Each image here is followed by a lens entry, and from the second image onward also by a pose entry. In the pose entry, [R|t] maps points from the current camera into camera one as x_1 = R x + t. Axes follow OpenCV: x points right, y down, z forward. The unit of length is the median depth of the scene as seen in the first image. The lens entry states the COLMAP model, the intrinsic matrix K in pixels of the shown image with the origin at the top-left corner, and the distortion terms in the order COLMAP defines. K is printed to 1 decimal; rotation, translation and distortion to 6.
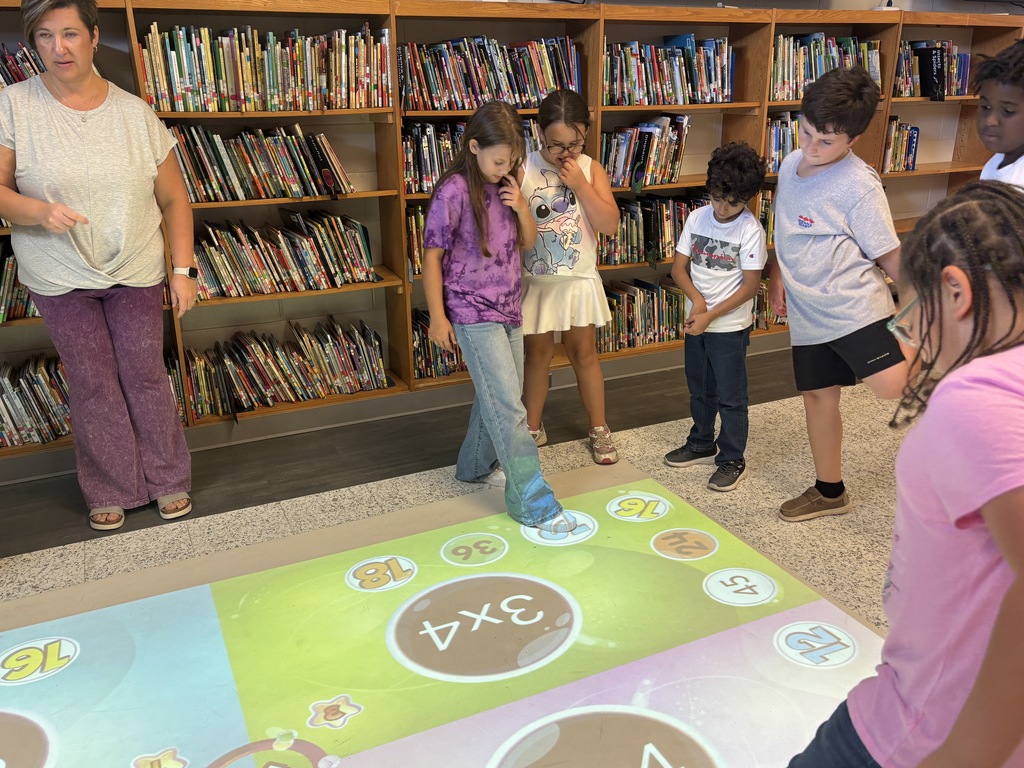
lens RADIAL K [[869.1, 0, 512.6], [0, 869.1, 388.2], [0, 0, 1]] dist [0.020826, 0.007401]
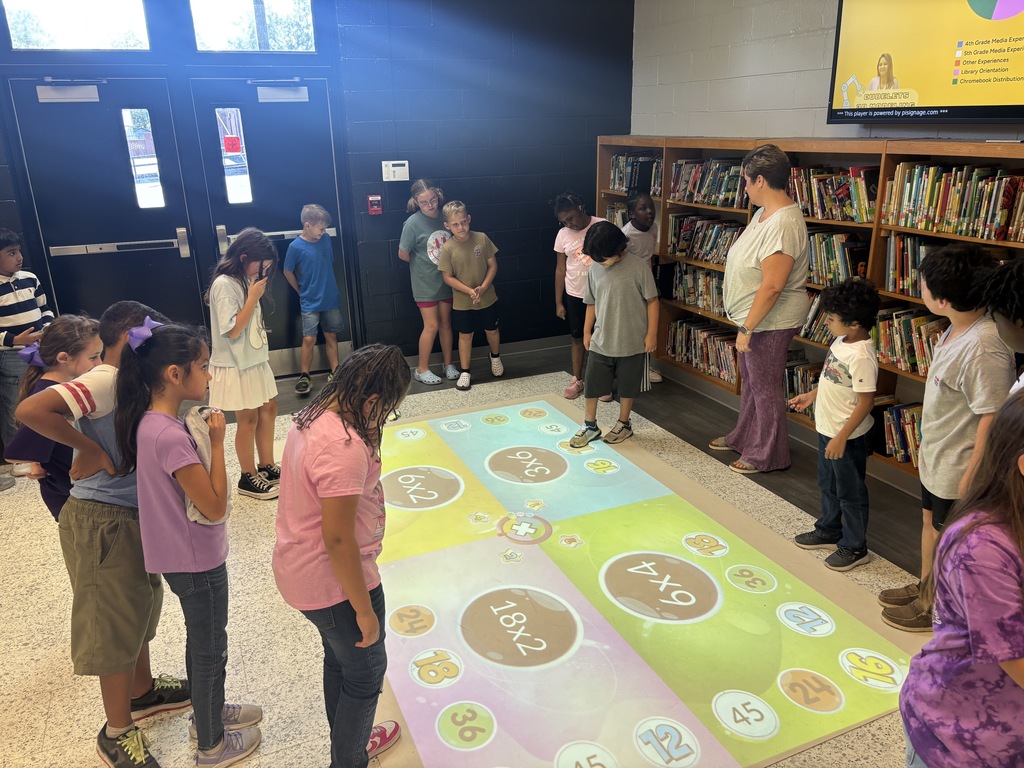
lens RADIAL K [[765.0, 0, 510.4], [0, 765.0, 396.0], [0, 0, 1]] dist [0.003441, 0.000508]
pose [[-0.031263, 0.346464, -0.937542, 0.826675], [-0.319548, 0.885307, 0.337817, -0.287515], [0.947054, 0.310150, 0.083035, 0.407480]]
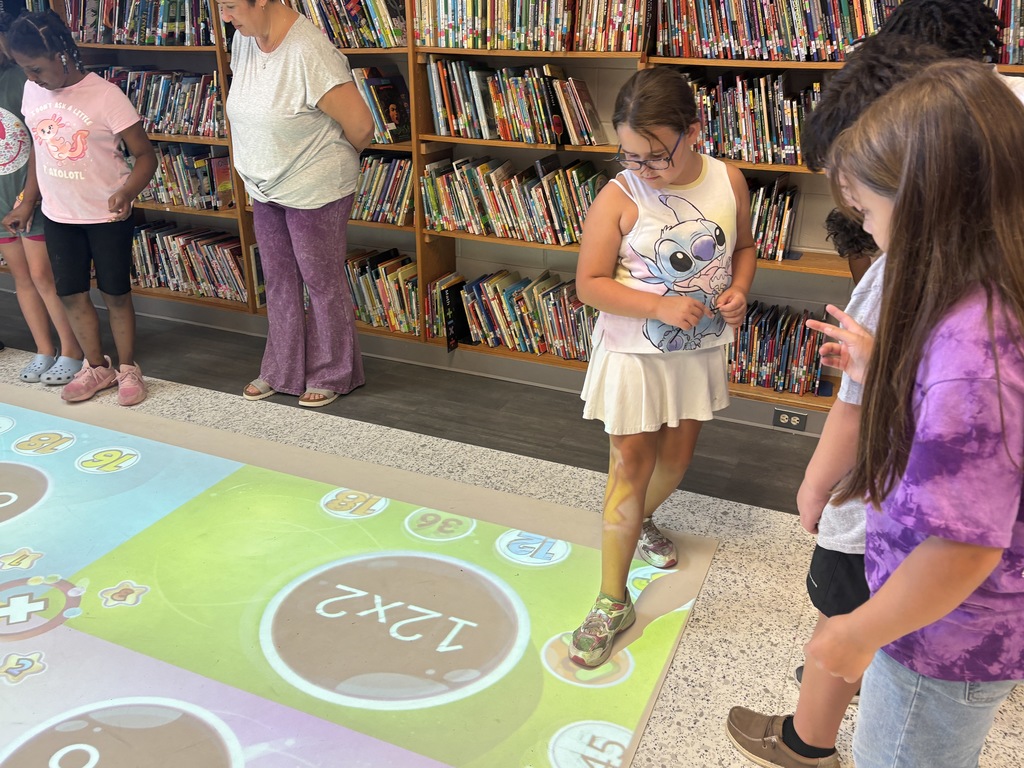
lens RADIAL K [[869.1, 0, 512.6], [0, 869.1, 388.2], [0, 0, 1]] dist [0.020826, 0.007401]
pose [[0.644880, 0.314251, -0.696690, 0.523699], [-0.269779, 0.946477, 0.177204, -0.136428], [0.715087, 0.073677, 0.695142, 0.360583]]
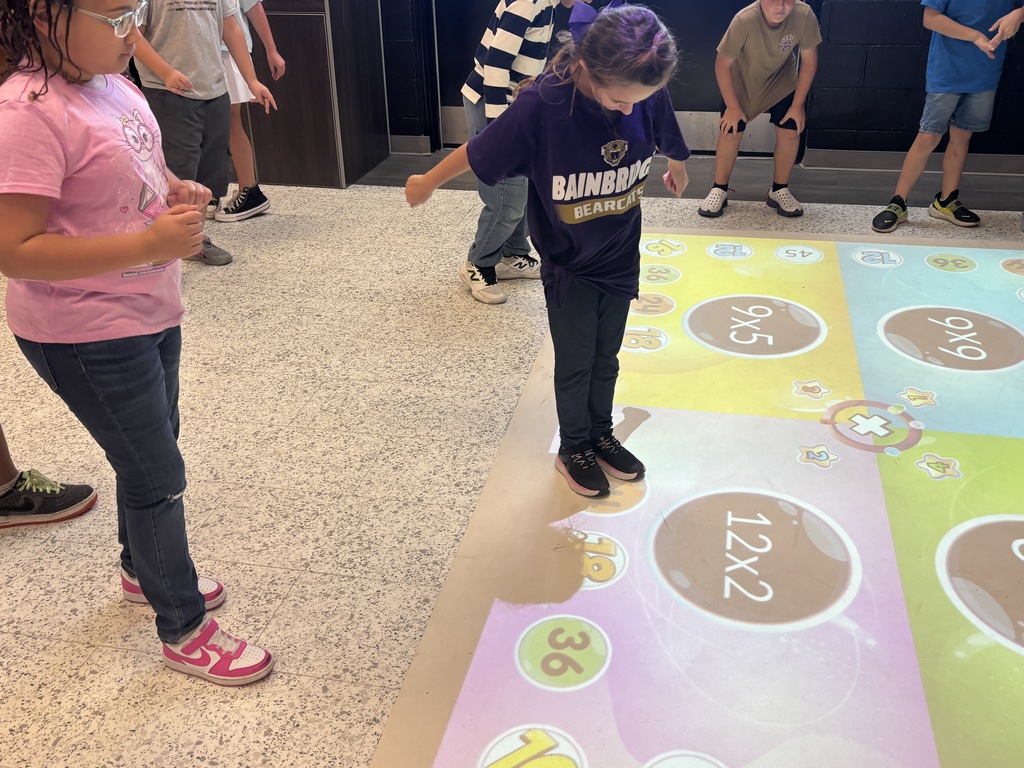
lens RADIAL K [[974.8, 0, 512.0], [0, 974.8, 384.0], [0, 0, 1]] dist [0.059093, 0.002437]
pose [[-0.604990, 0.388103, -0.695243, 0.610875], [-0.249800, 0.736568, 0.628544, -0.229024], [0.756034, 0.553935, -0.348668, 0.626229]]
